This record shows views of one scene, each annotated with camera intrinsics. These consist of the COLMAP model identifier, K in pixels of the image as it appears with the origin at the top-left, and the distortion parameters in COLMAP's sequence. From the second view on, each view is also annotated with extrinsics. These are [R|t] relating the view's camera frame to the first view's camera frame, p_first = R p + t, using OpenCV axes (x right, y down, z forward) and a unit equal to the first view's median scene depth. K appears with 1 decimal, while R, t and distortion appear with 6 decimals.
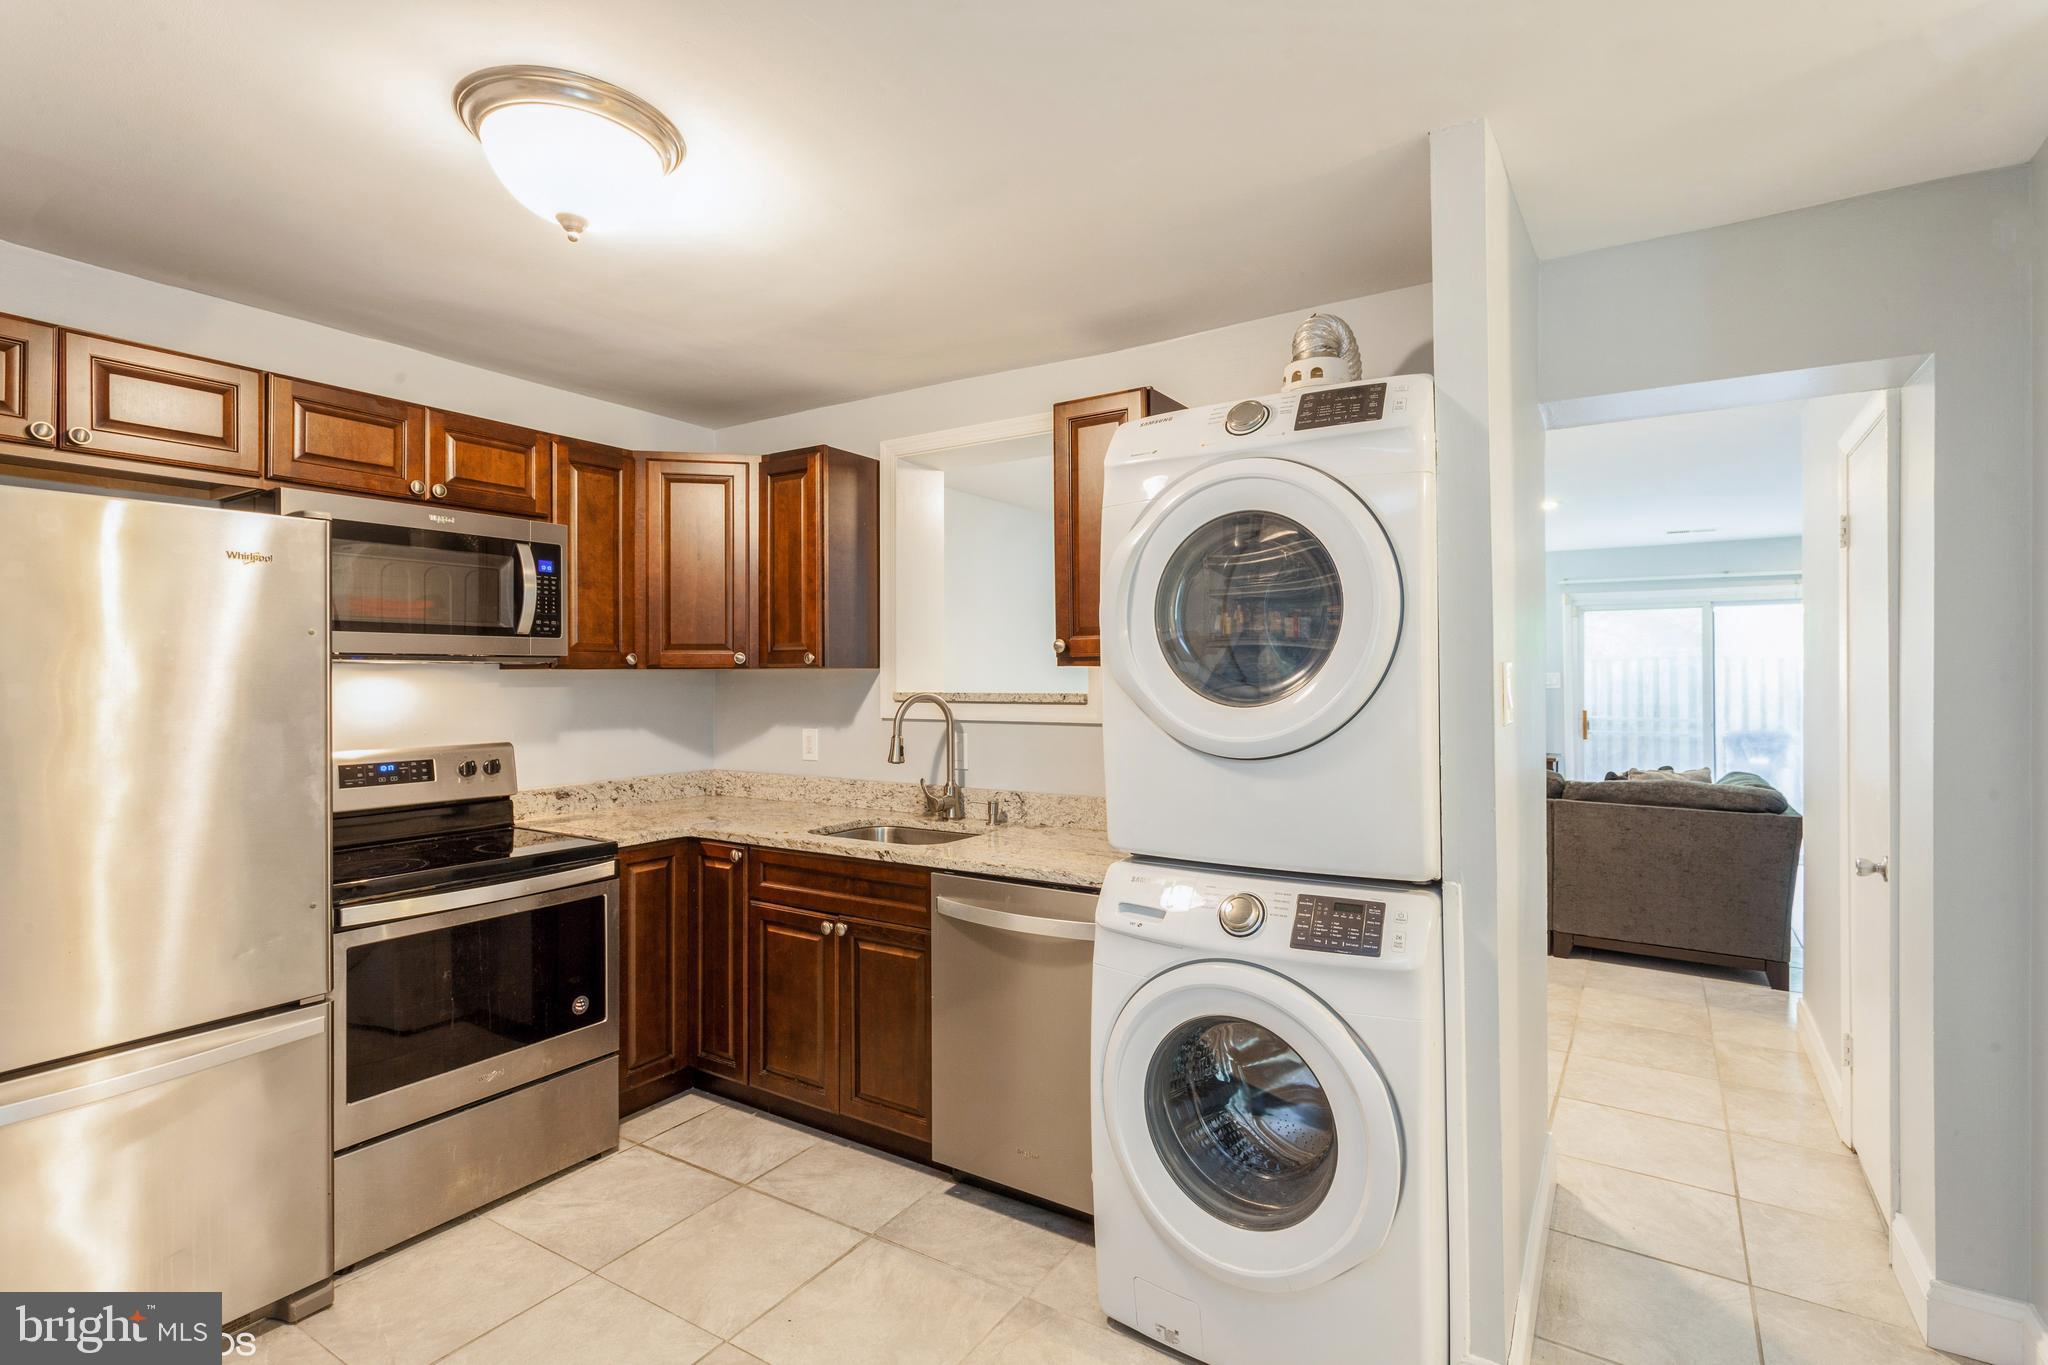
lens RADIAL K [[978.6, 0, 1029.6], [0, 978.6, 674.9], [0, 0, 1]] dist [0.001586, 0.001574]
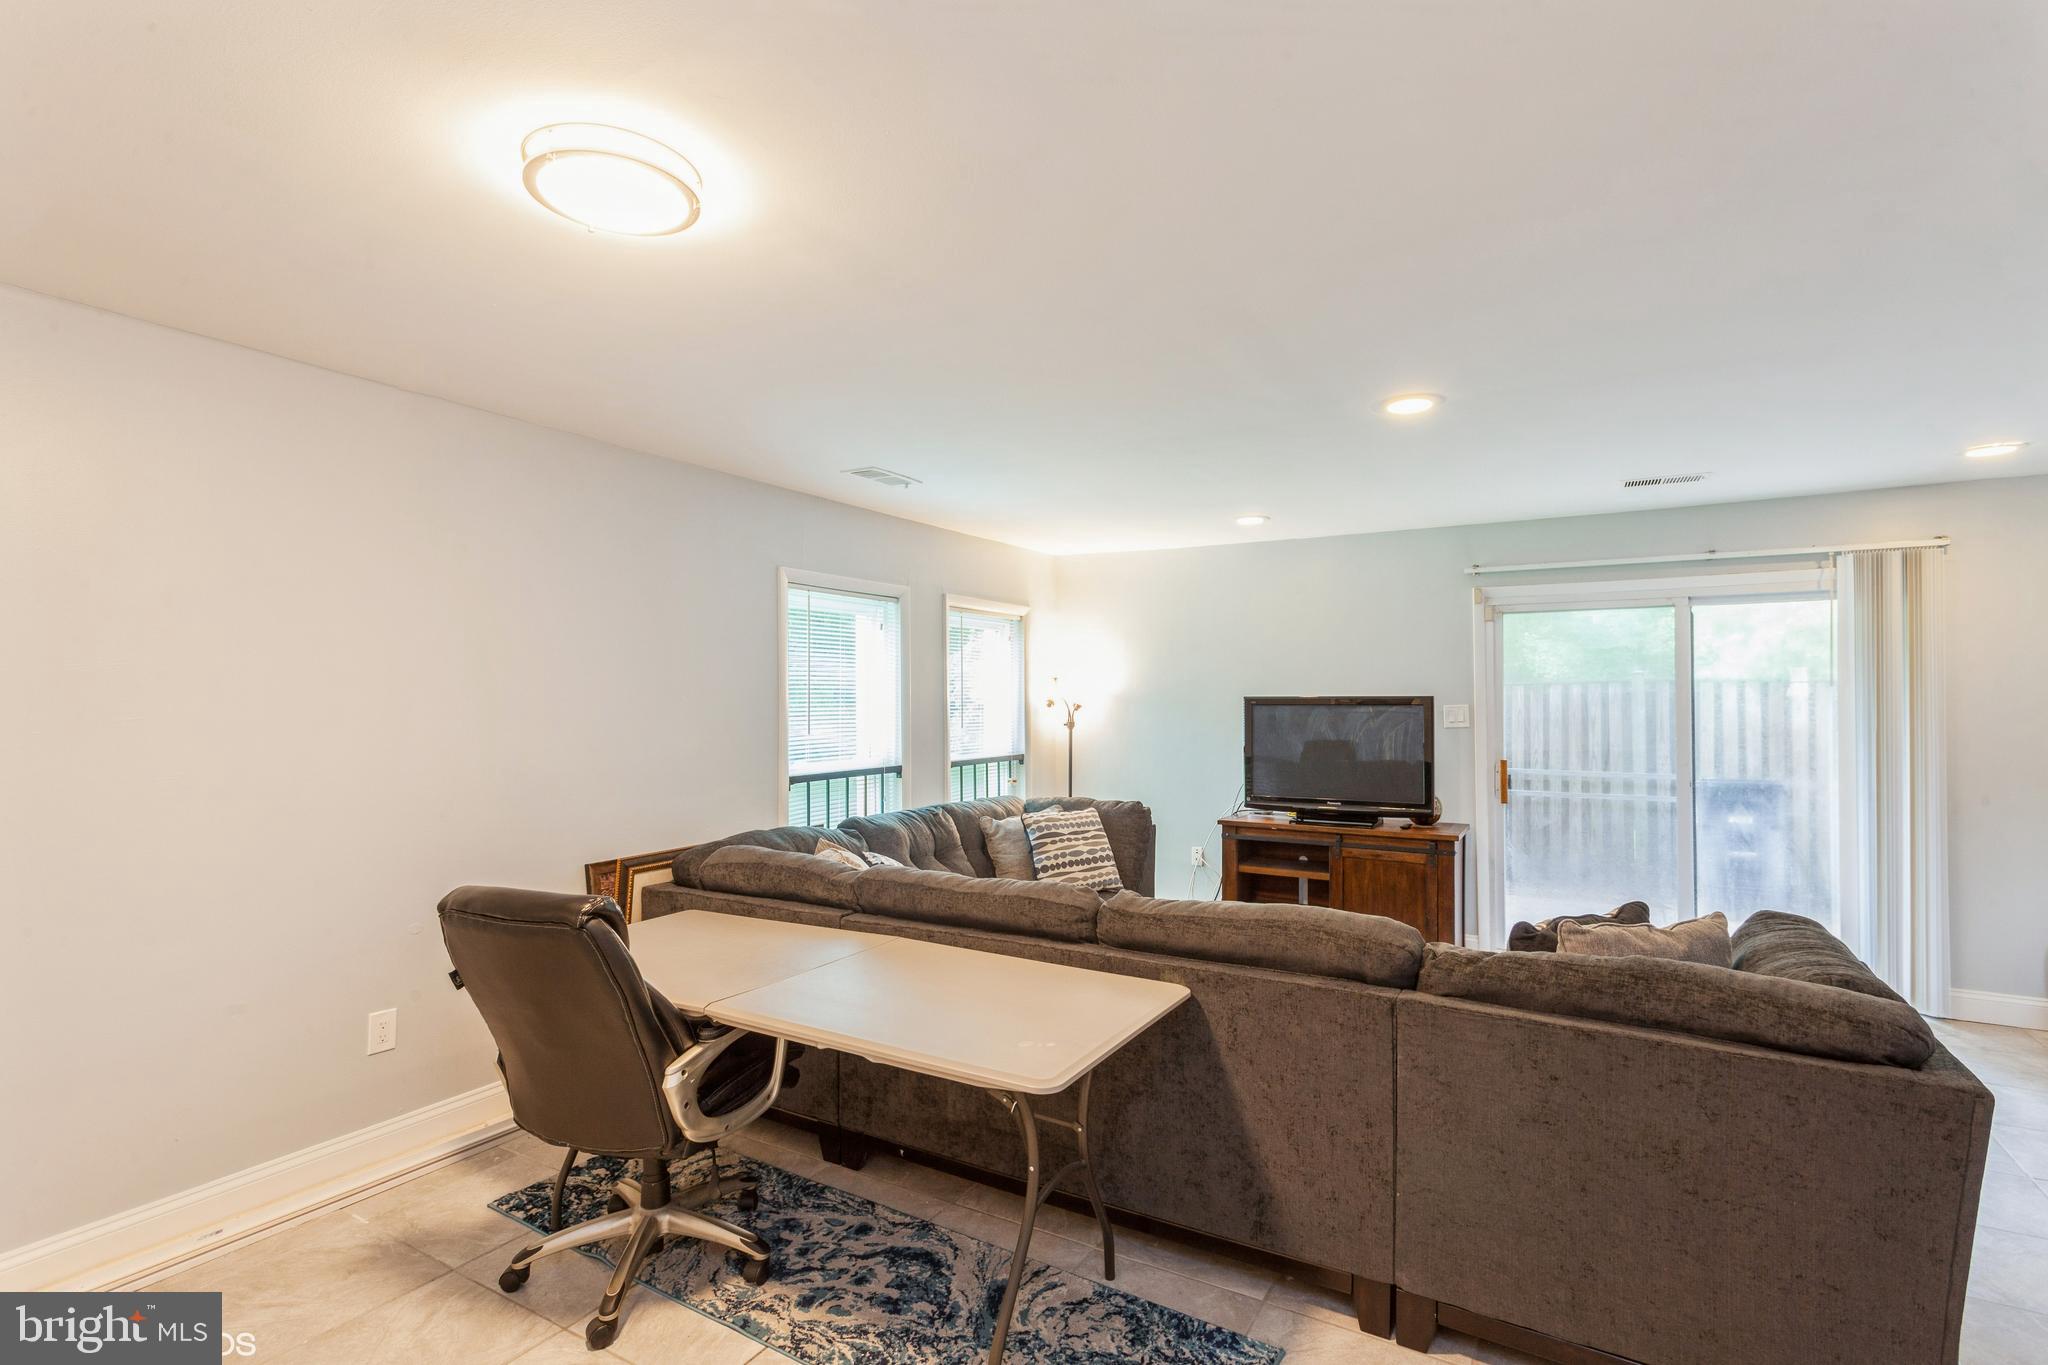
lens RADIAL K [[978.6, 0, 1022.0], [0, 978.6, 692.6], [0, 0, 1]] dist [0.001586, 0.001574]
pose [[0.999369, 0.001897, 0.035463, 0.538036], [-0.001740, 0.999989, -0.004458, -0.017011], [-0.035471, 0.004393, 0.999361, 0.859913]]
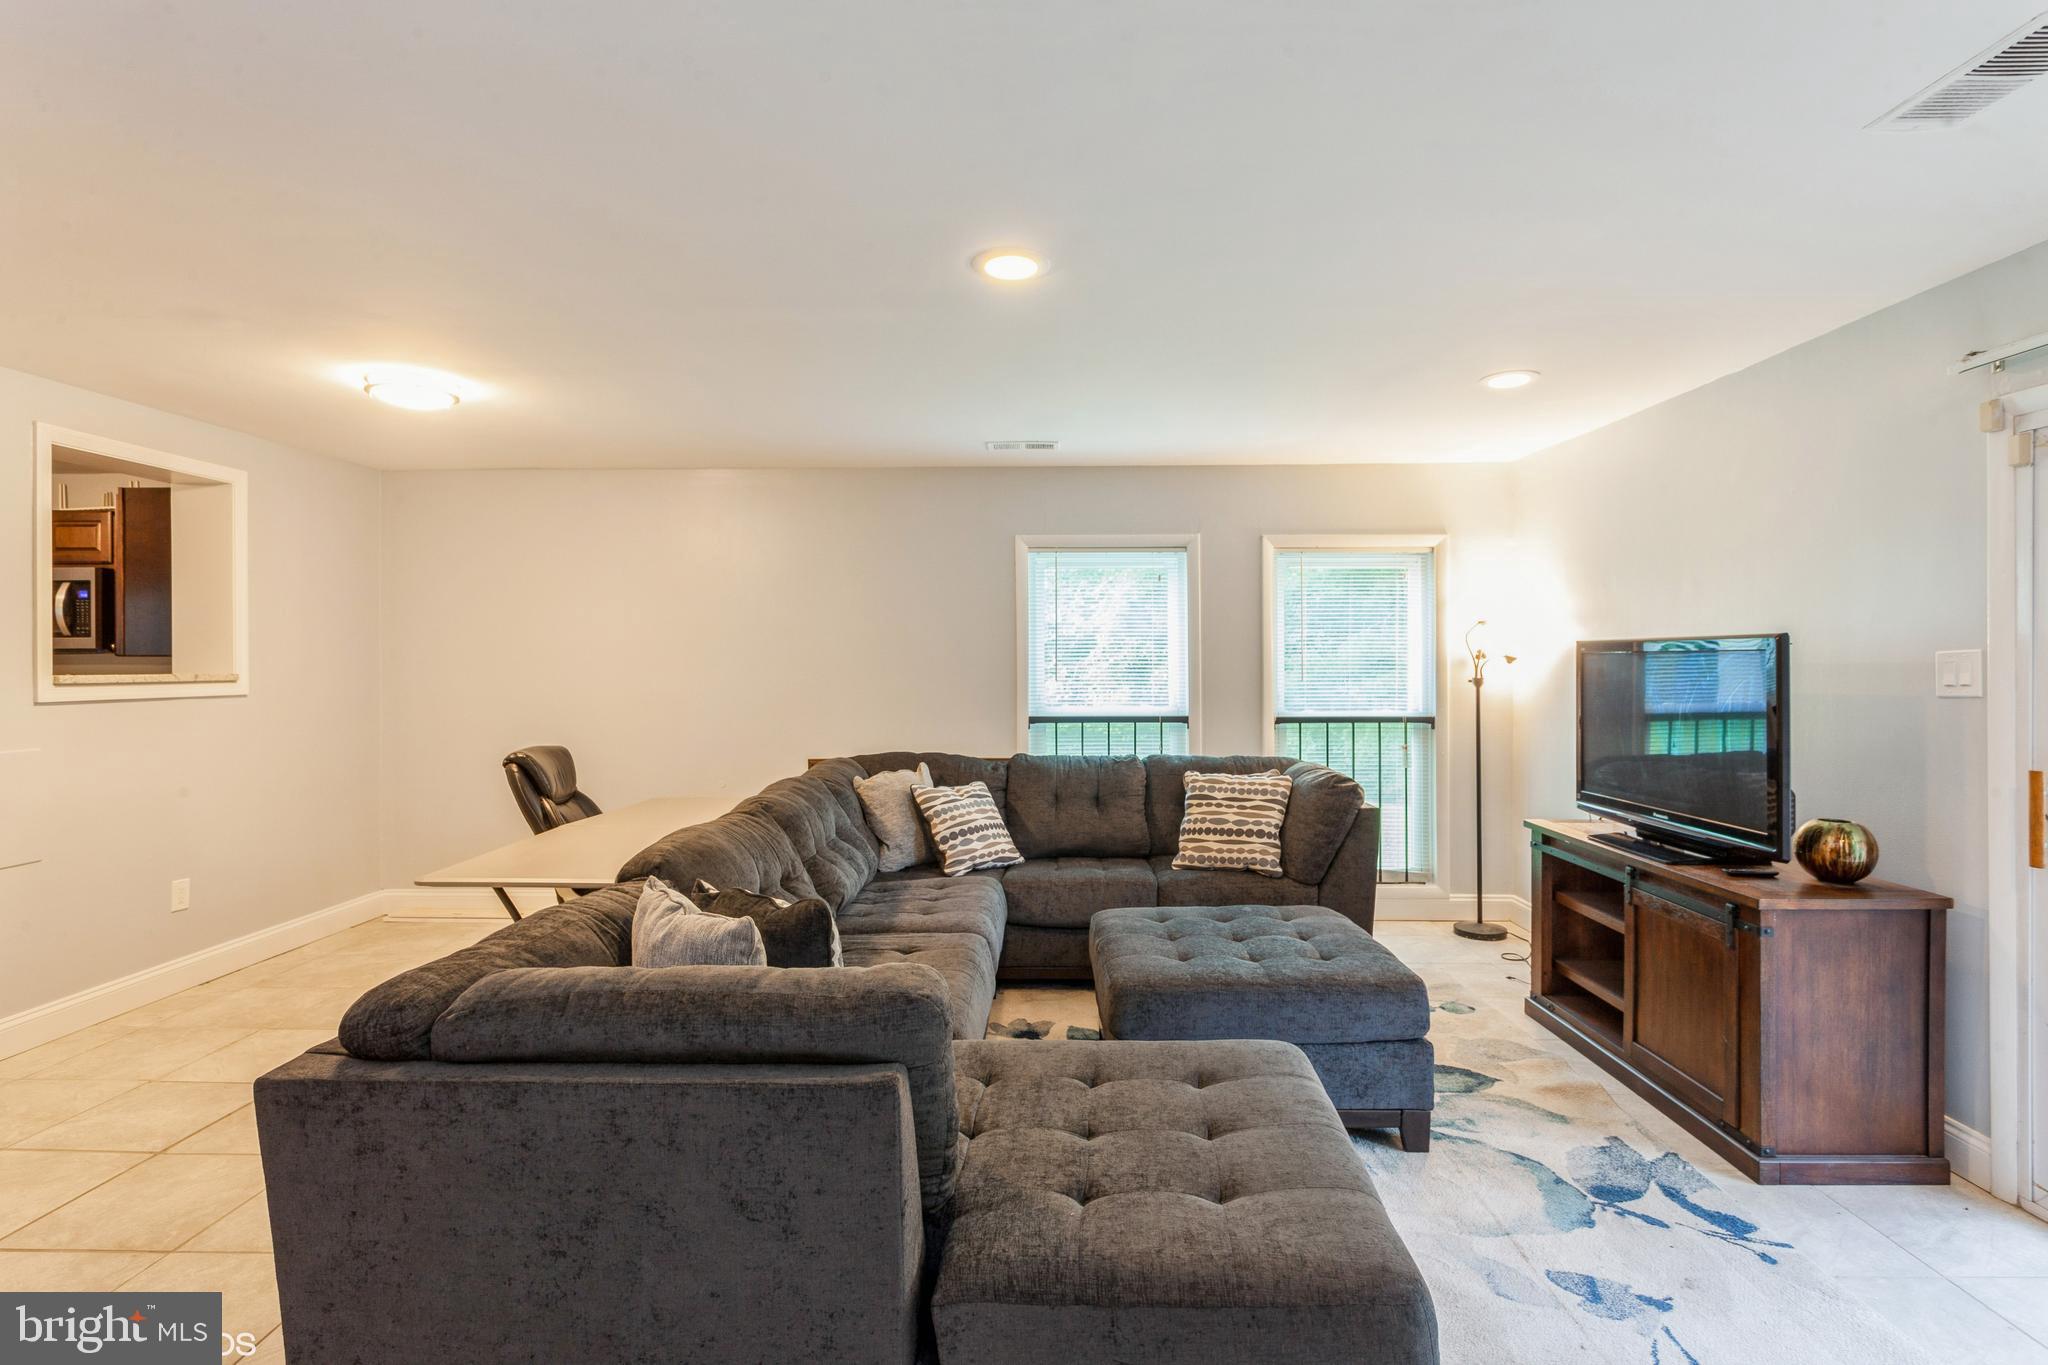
lens RADIAL K [[978.6, 0, 1035.1], [0, 978.6, 669.2], [0, 0, 1]] dist [0.001586, 0.001574]
pose [[0.524261, 0.009431, -0.851505, 1.688462], [0.001198, 0.999930, 0.011812, 0.001474], [0.851557, -0.007213, 0.524213, 1.464329]]
